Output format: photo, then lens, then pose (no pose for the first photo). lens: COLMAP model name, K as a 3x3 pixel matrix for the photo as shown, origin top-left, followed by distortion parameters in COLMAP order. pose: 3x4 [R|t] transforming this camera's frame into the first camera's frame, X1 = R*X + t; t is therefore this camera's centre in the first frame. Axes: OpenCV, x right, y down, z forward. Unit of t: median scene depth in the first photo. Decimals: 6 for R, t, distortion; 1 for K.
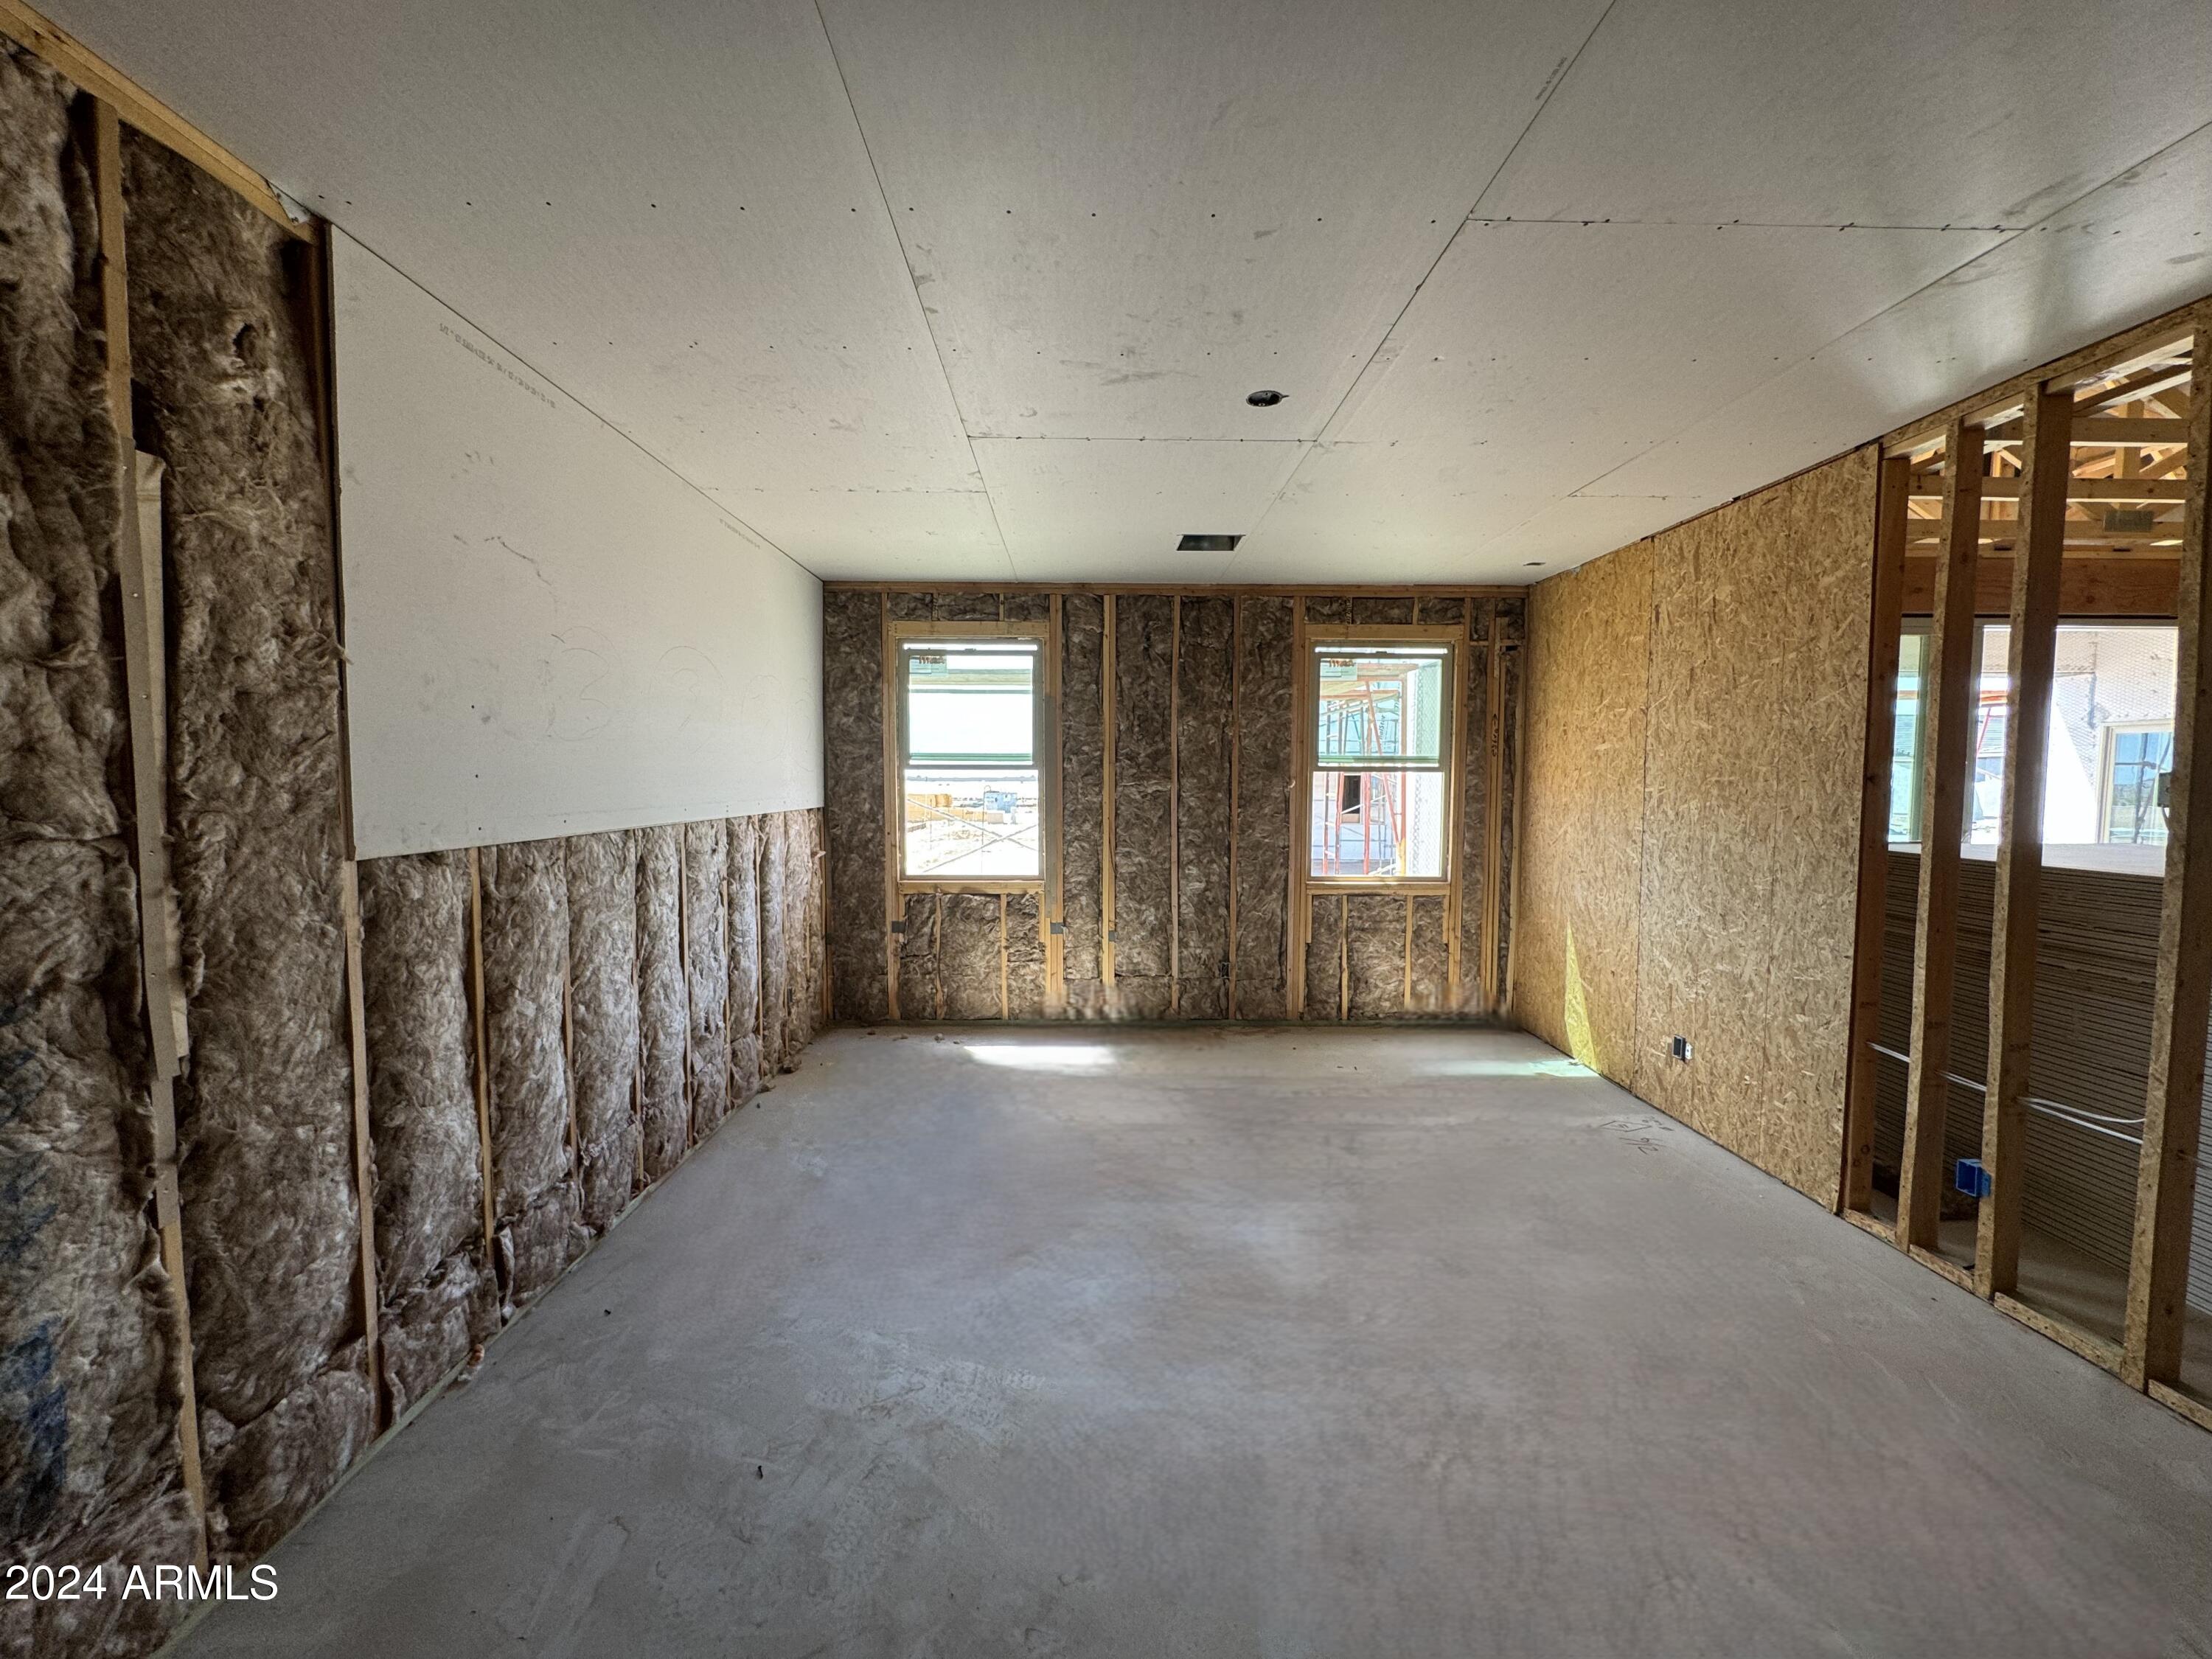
lens RADIAL K [[886.9, 0, 1093.6], [0, 886.9, 838.0], [0, 0, 1]] dist [-0.002787, -0.000080]
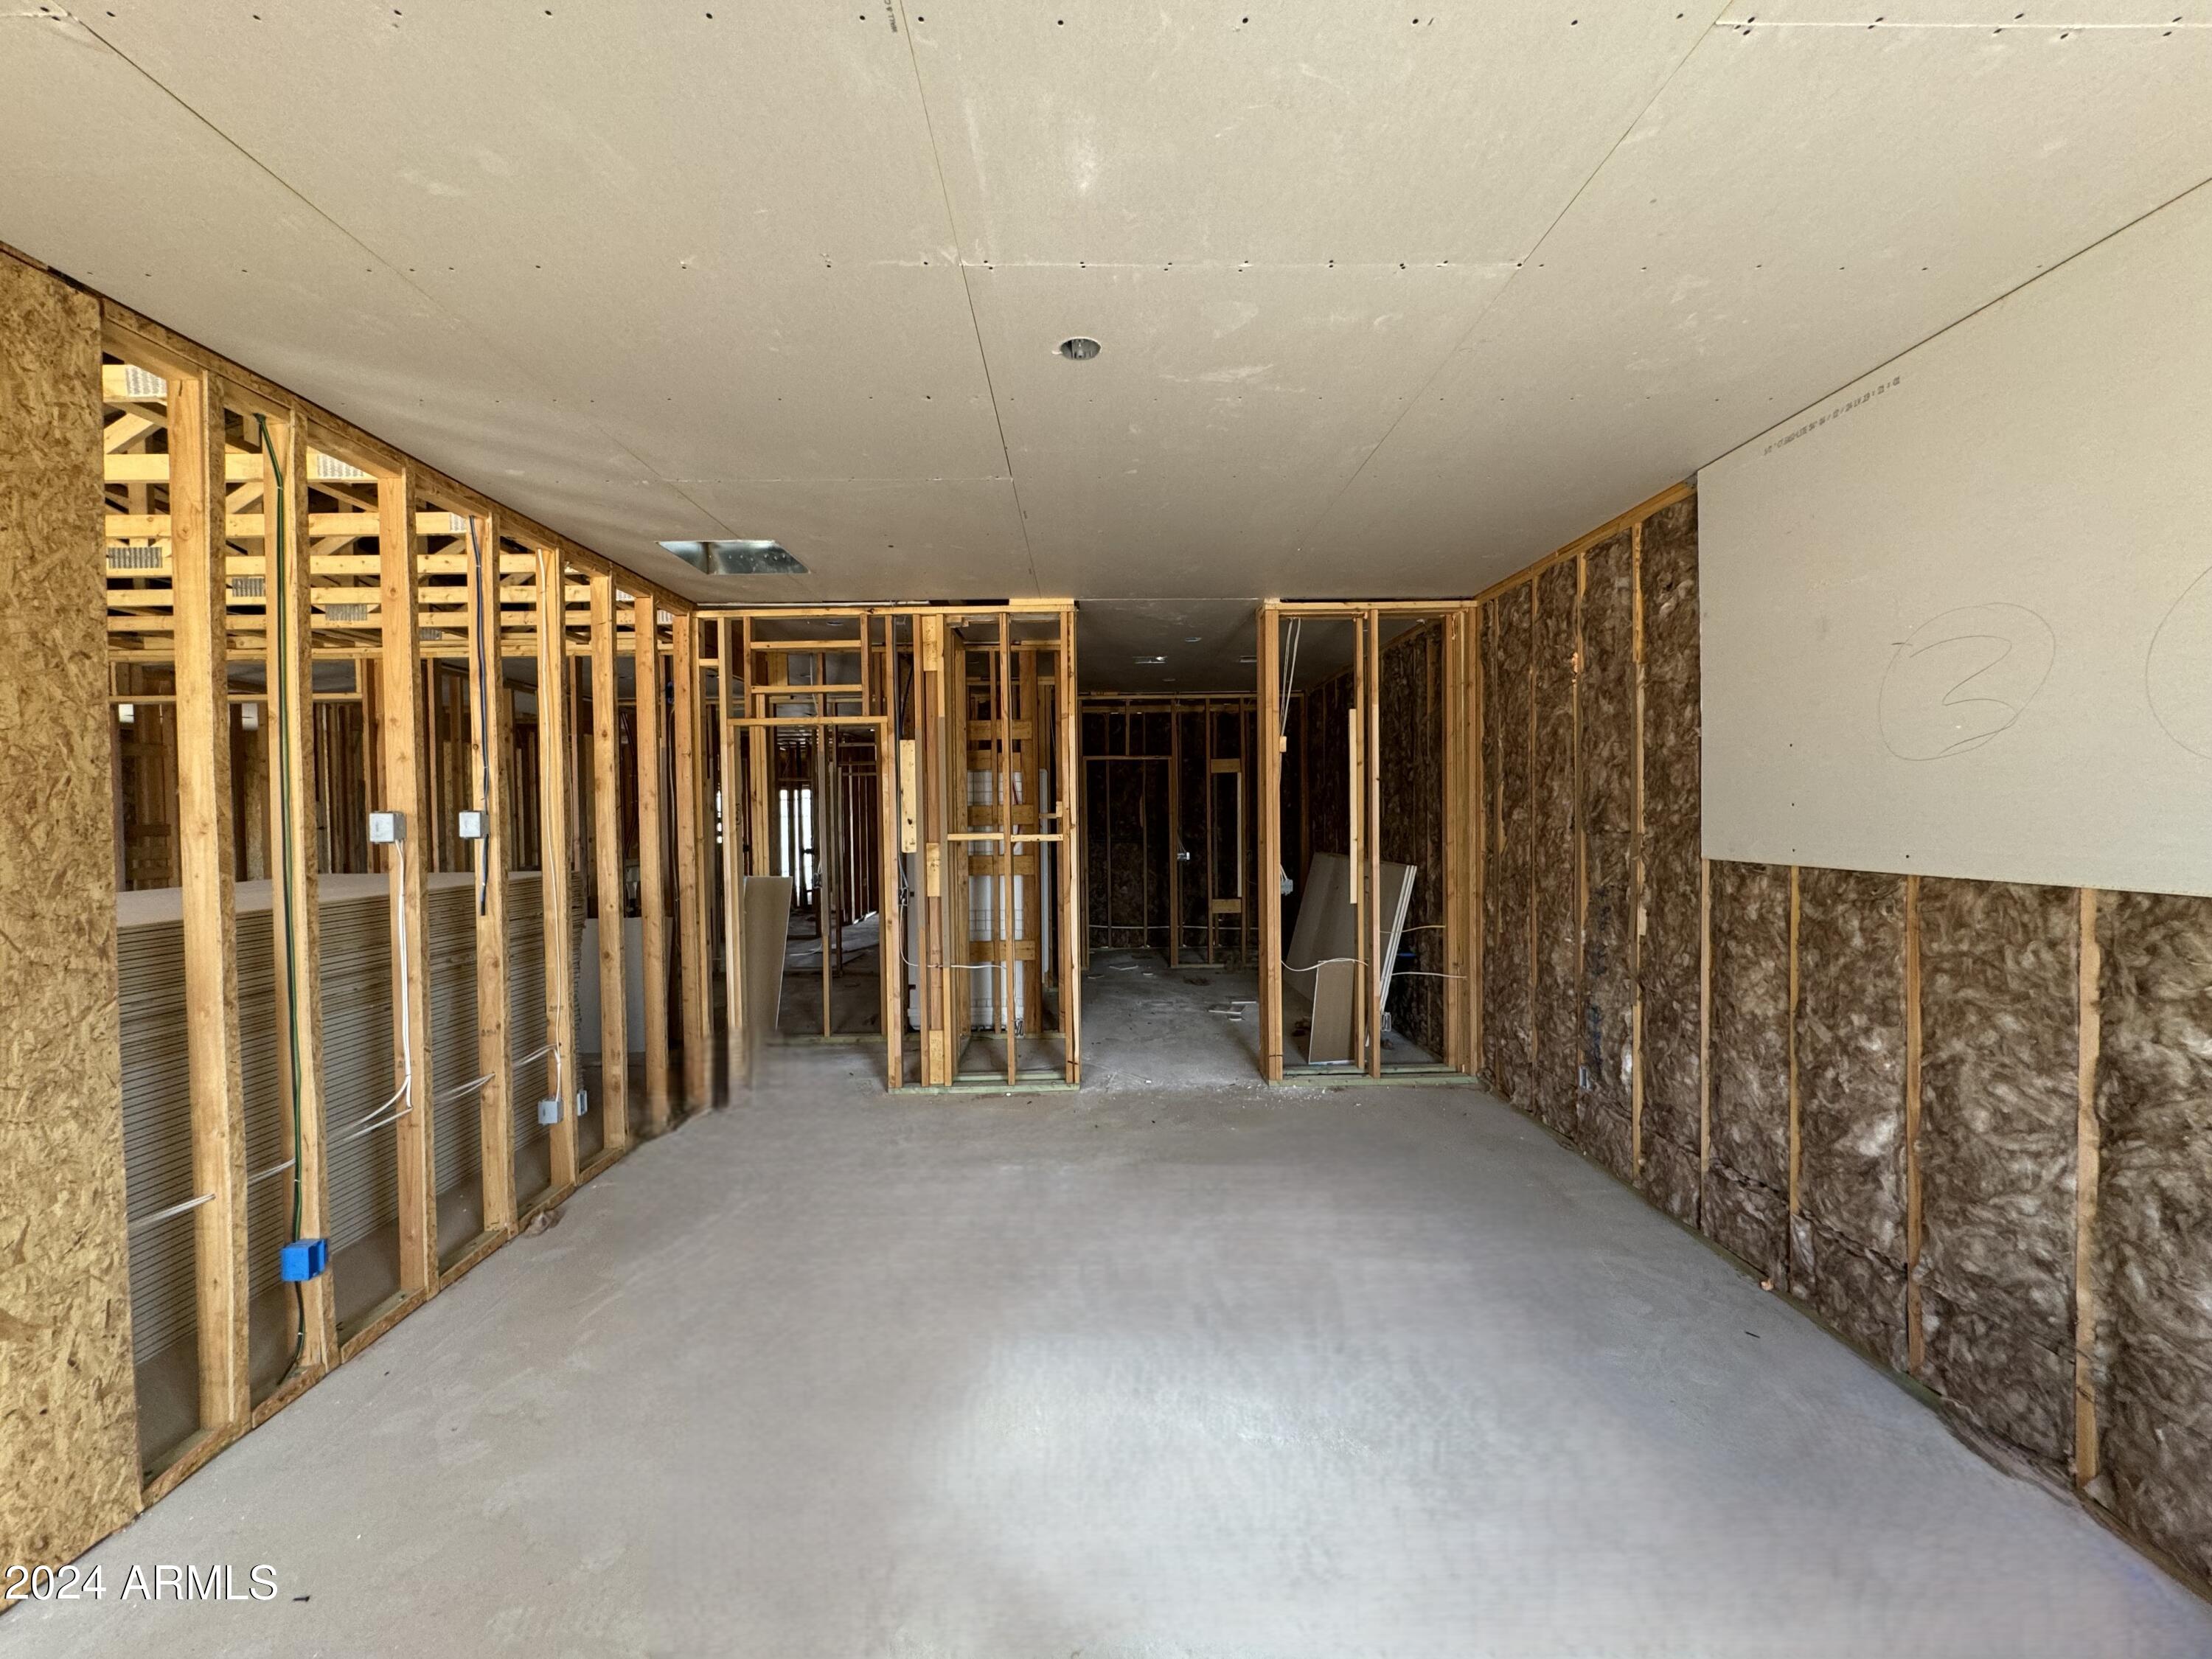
lens RADIAL K [[886.9, 0, 1102.8], [0, 886.9, 826.7], [0, 0, 1]] dist [-0.002787, -0.000080]
pose [[-0.999941, 0.008558, -0.006730, 0.202015], [0.007953, 0.996318, 0.085367, -0.141220], [0.007436, 0.085308, -0.996327, 2.063336]]
